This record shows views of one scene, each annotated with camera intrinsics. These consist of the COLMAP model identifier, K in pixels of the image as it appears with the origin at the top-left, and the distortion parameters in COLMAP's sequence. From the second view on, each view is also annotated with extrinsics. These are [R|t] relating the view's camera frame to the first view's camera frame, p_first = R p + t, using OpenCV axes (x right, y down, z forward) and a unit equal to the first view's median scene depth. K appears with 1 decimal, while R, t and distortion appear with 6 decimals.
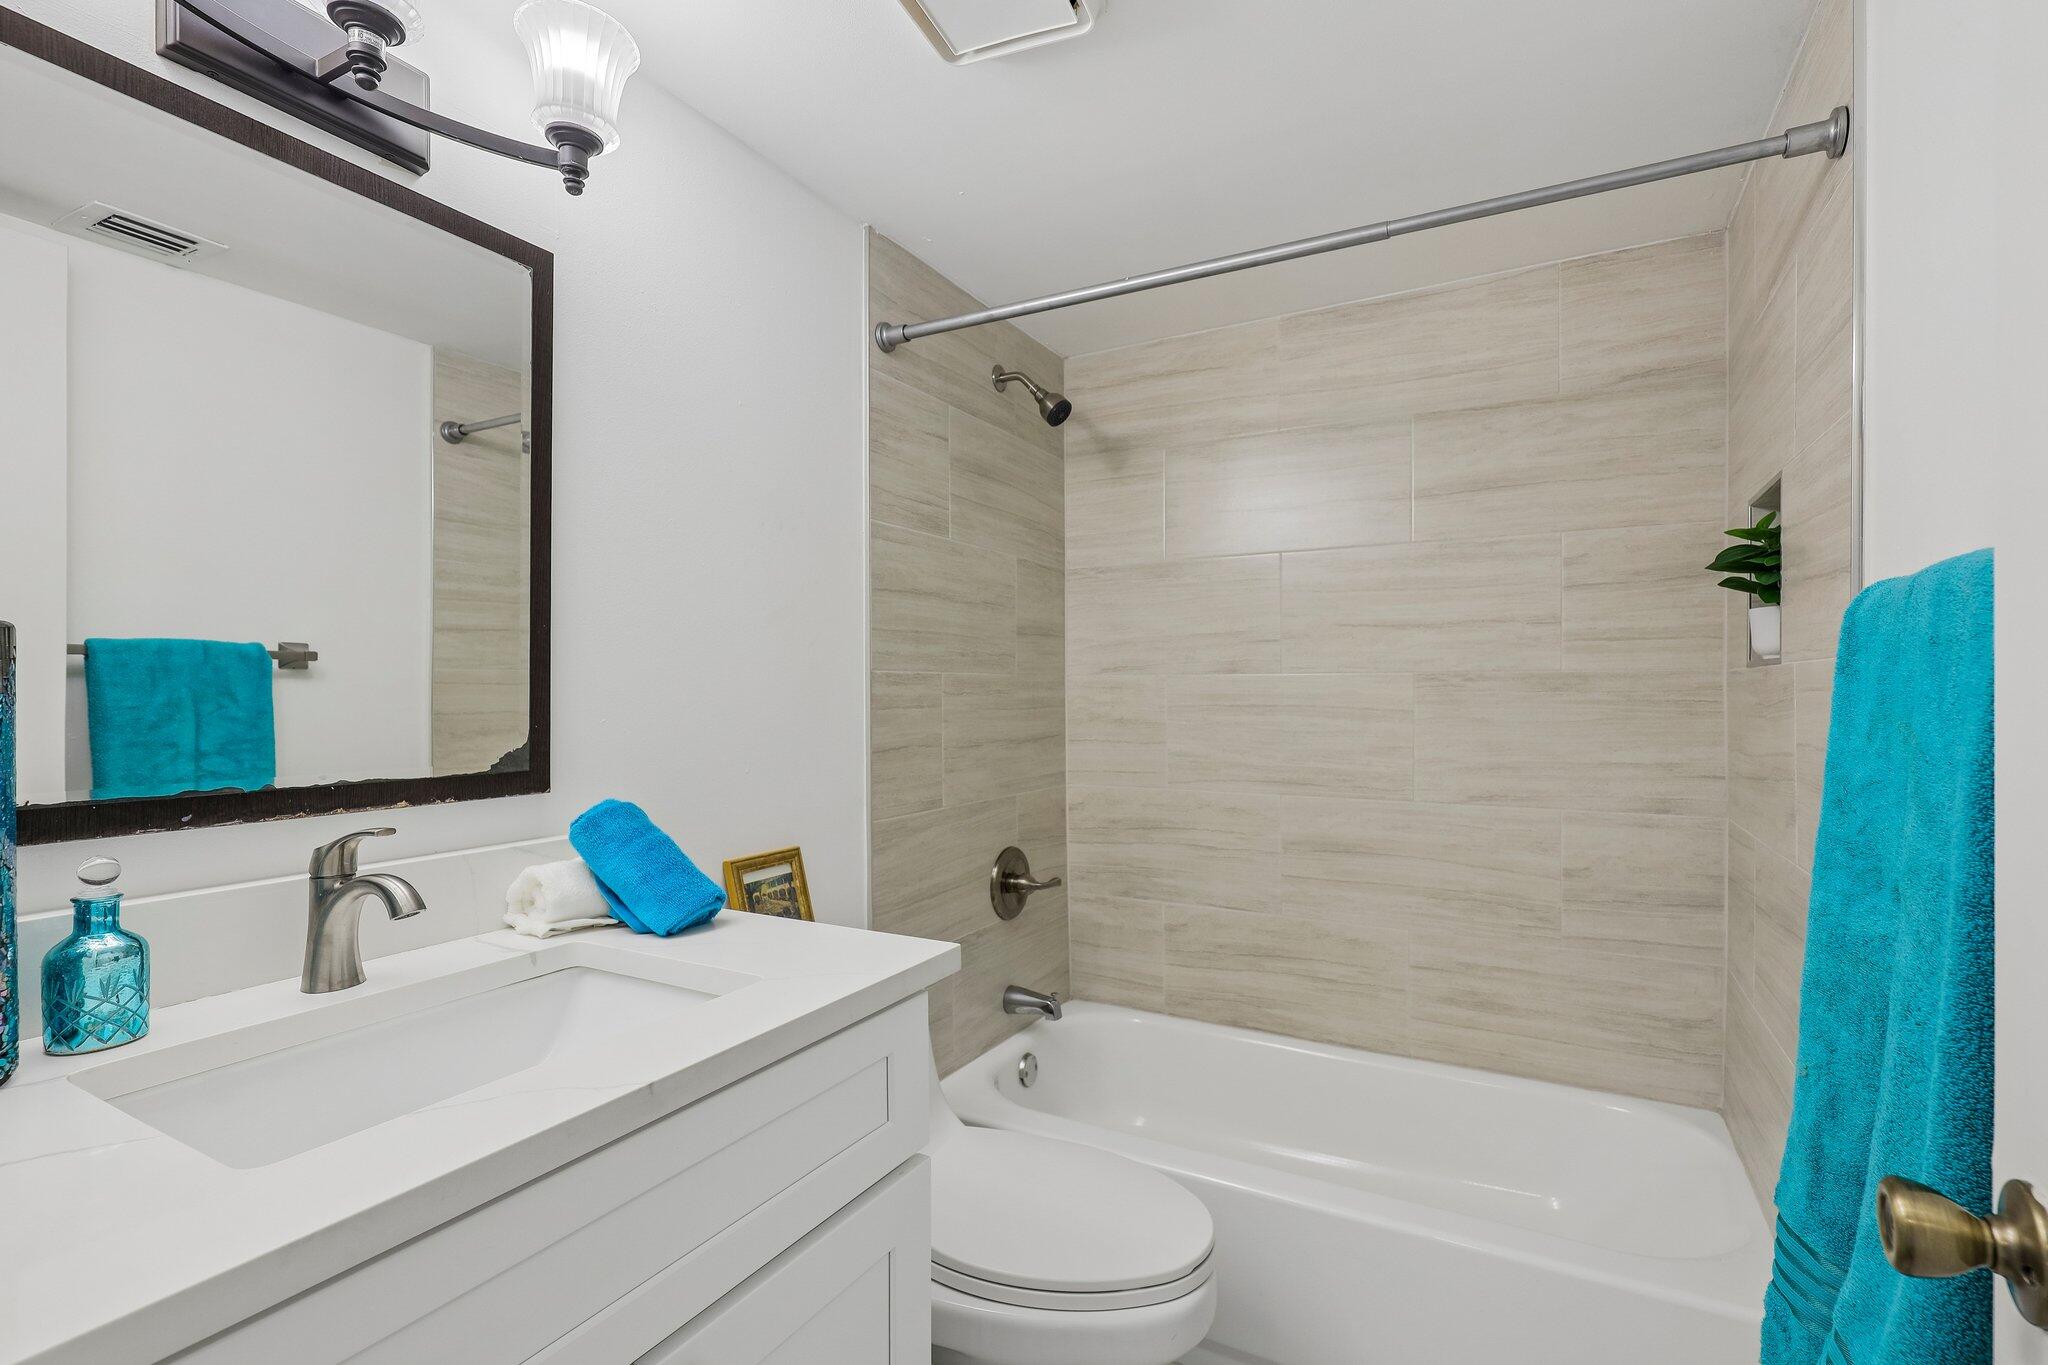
lens RADIAL K [[927.9, 0, 1029.1], [0, 927.9, 692.0], [0, 0, 1]] dist [-0.001590, -0.000257]
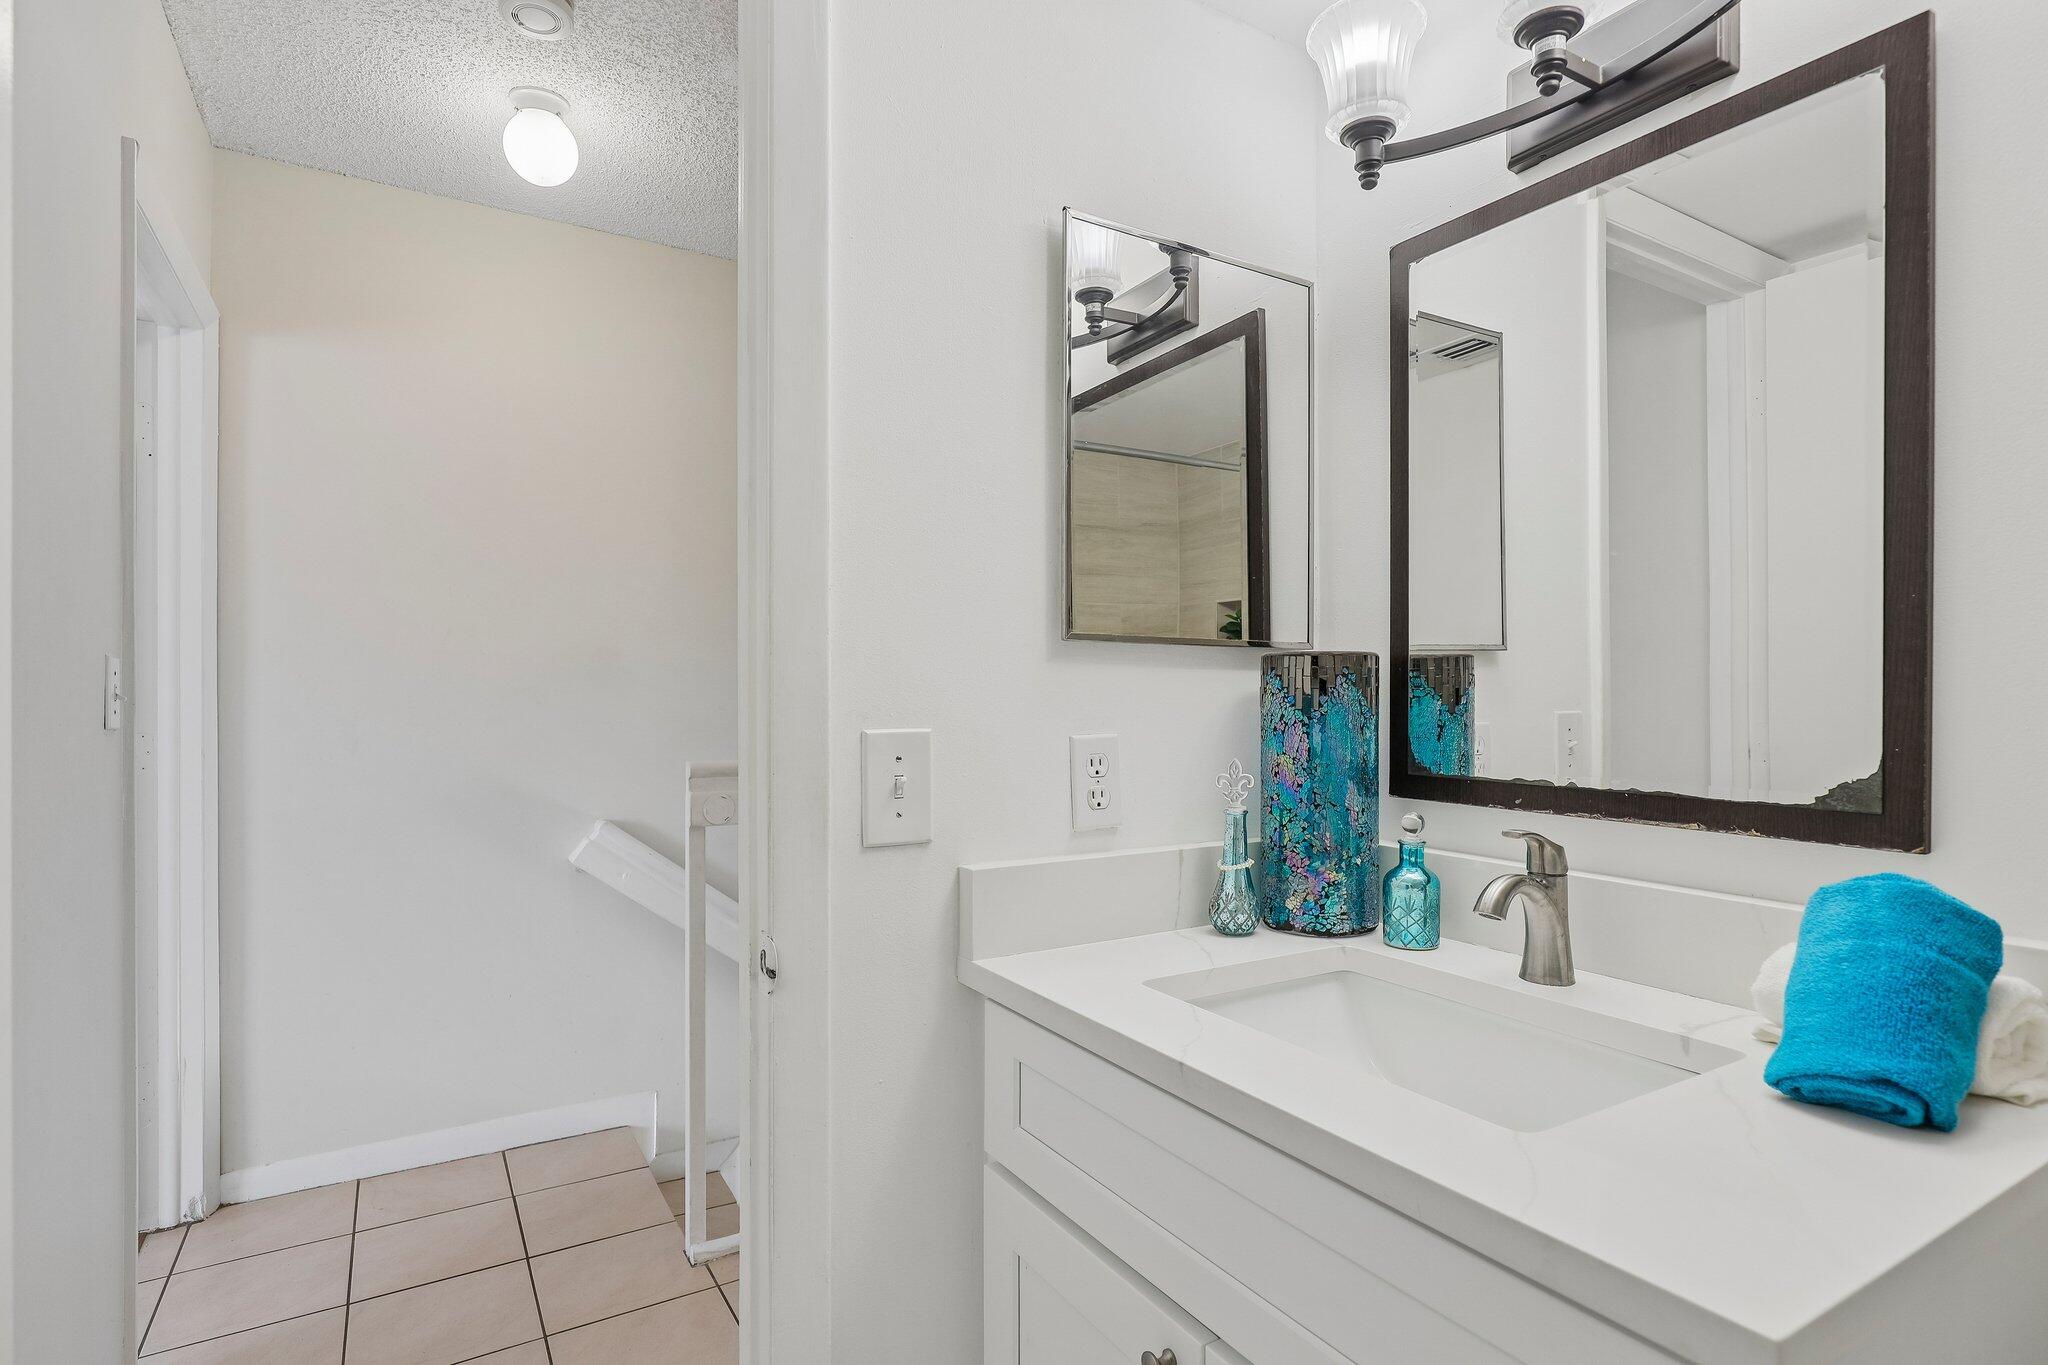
lens RADIAL K [[1031.0, 0, 1024.0], [0, 1031.0, 682.5], [0, 0, 1]] dist [-0.002243, -0.000314]
pose [[-0.500288, -0.012130, -0.865774, 0.529899], [-0.008204, 0.999923, -0.009269, 0.002507], [0.865820, 0.002465, -0.500349, 1.069943]]
